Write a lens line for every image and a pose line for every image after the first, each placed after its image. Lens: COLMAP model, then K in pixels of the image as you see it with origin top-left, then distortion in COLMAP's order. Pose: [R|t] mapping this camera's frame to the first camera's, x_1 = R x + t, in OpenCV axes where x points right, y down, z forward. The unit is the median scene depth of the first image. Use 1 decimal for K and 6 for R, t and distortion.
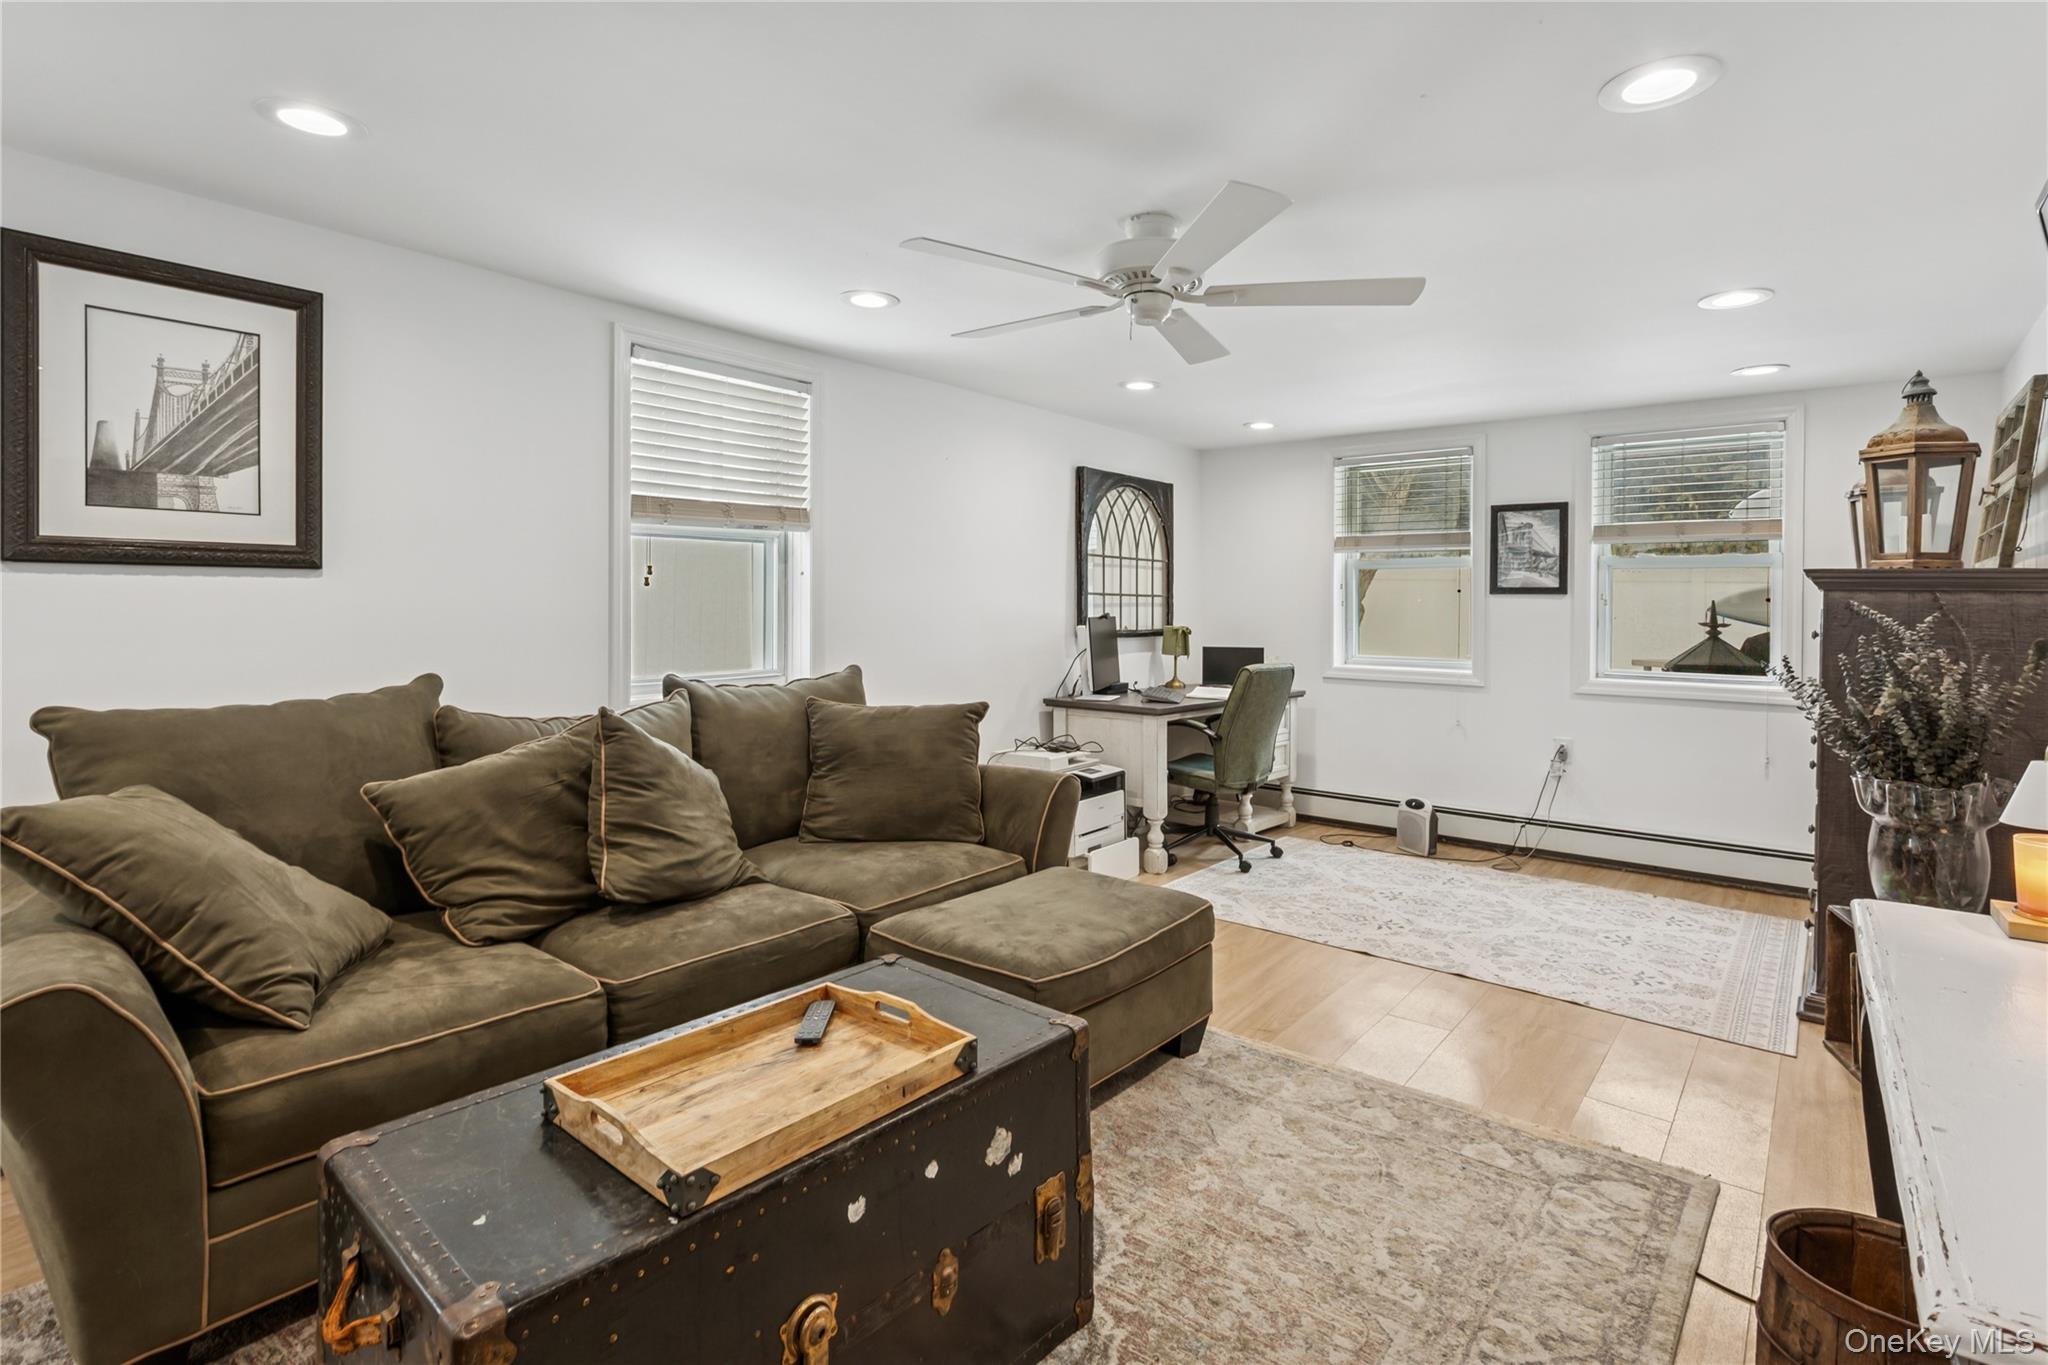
lens RADIAL K [[1005.1, 0, 1022.2], [0, 1005.1, 624.1], [0, 0, 1]] dist [-0.039327, 0.000464]
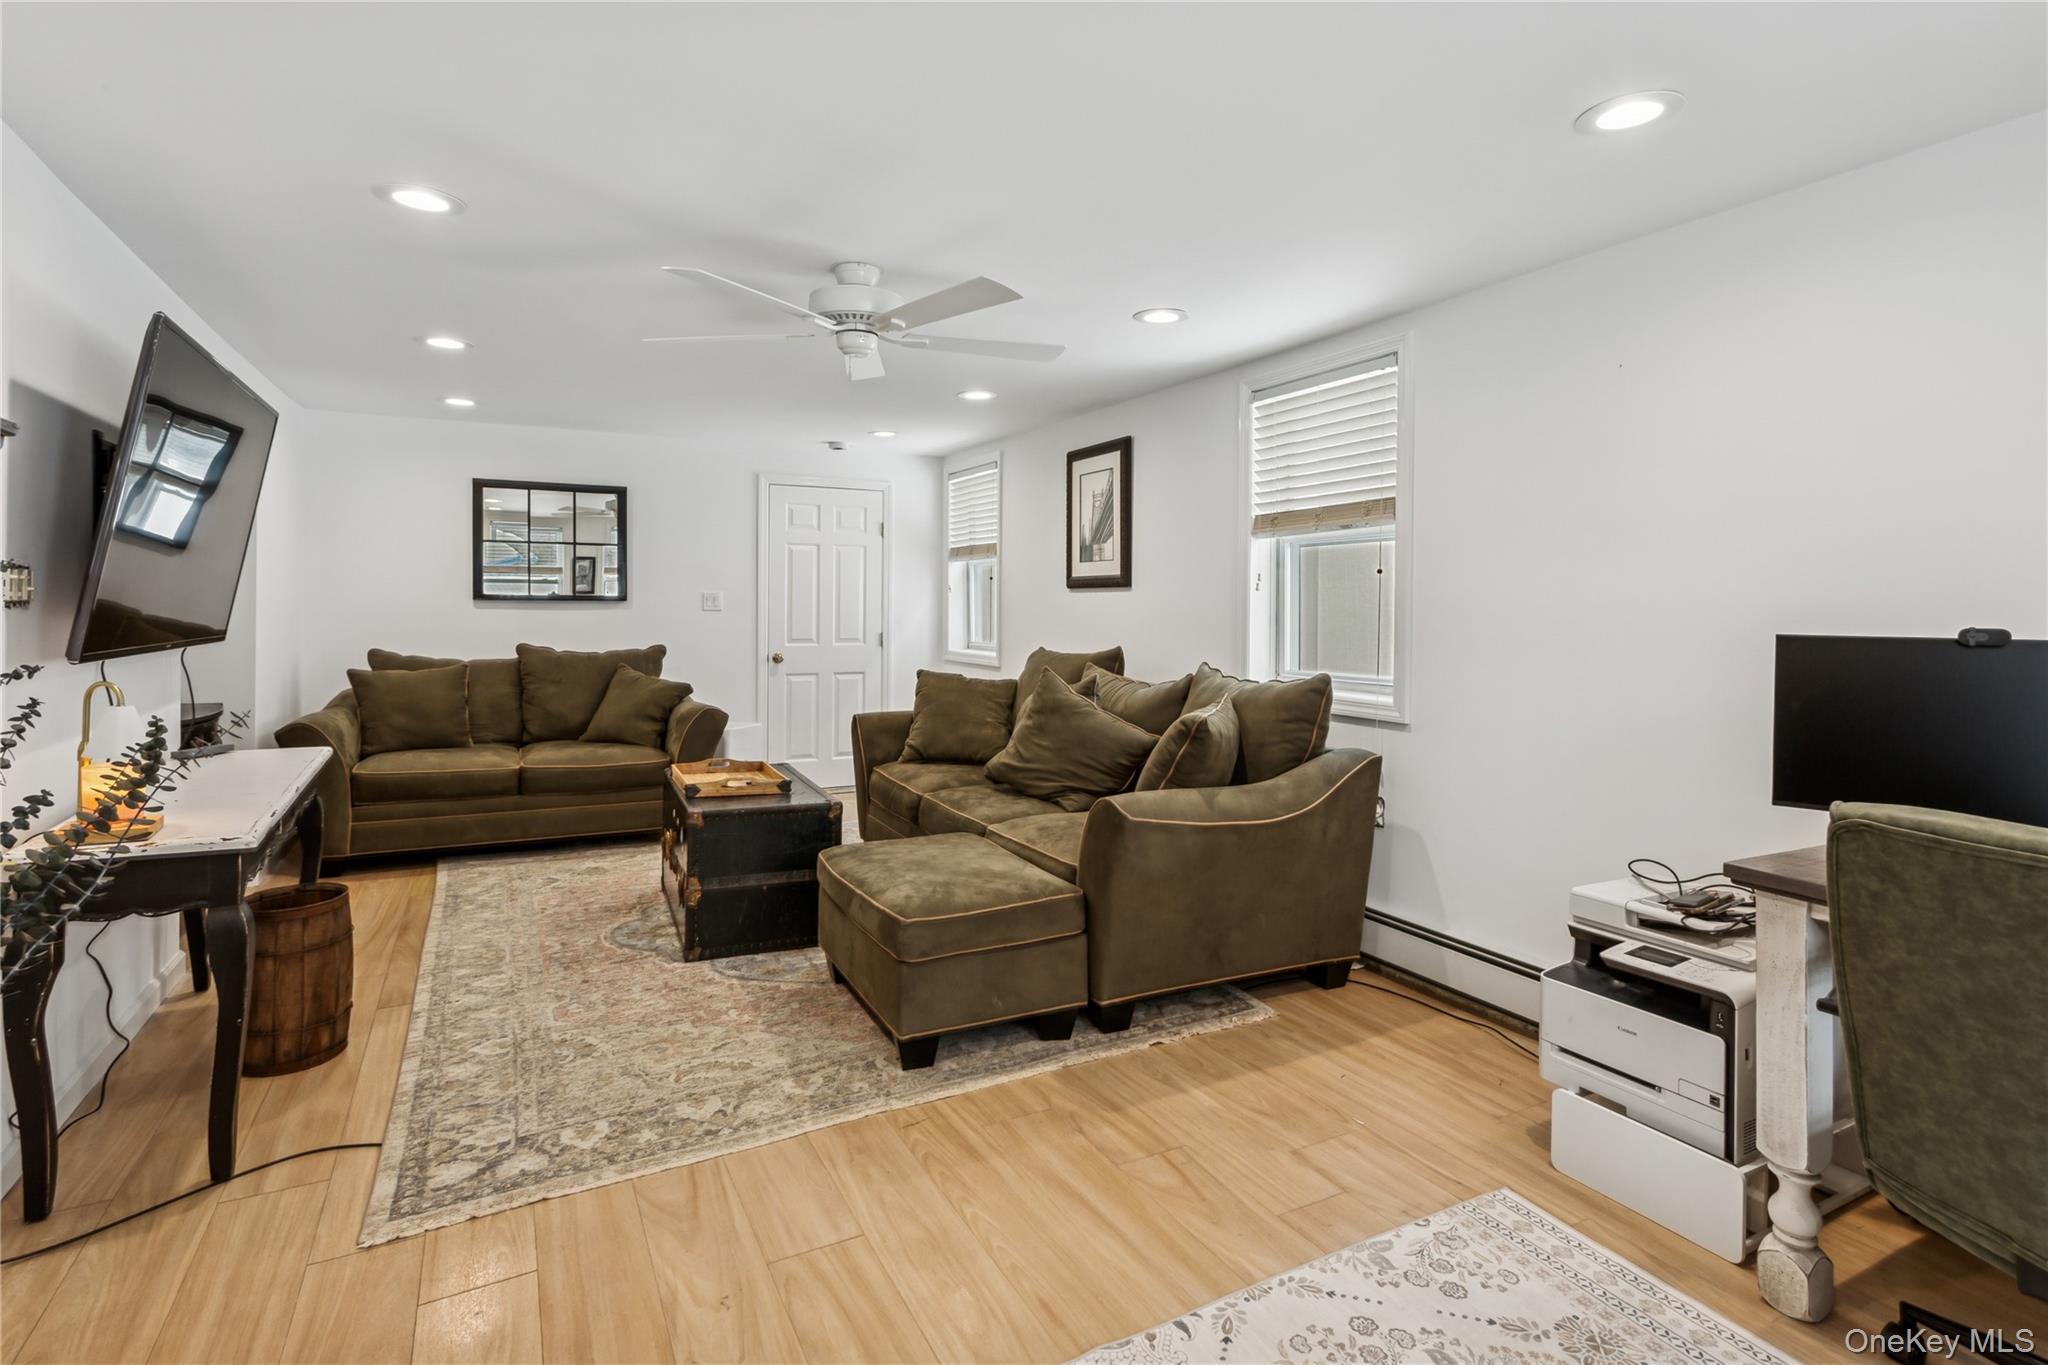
lens RADIAL K [[1018.0, 0, 1021.9], [0, 1018.0, 598.1], [0, 0, 1]] dist [0.000740, 0.000006]
pose [[-0.401627, -0.010357, -0.915745, 1.210507], [-0.021297, 0.999771, -0.001967, -0.030266], [0.915556, 0.018713, -0.401755, 1.746924]]
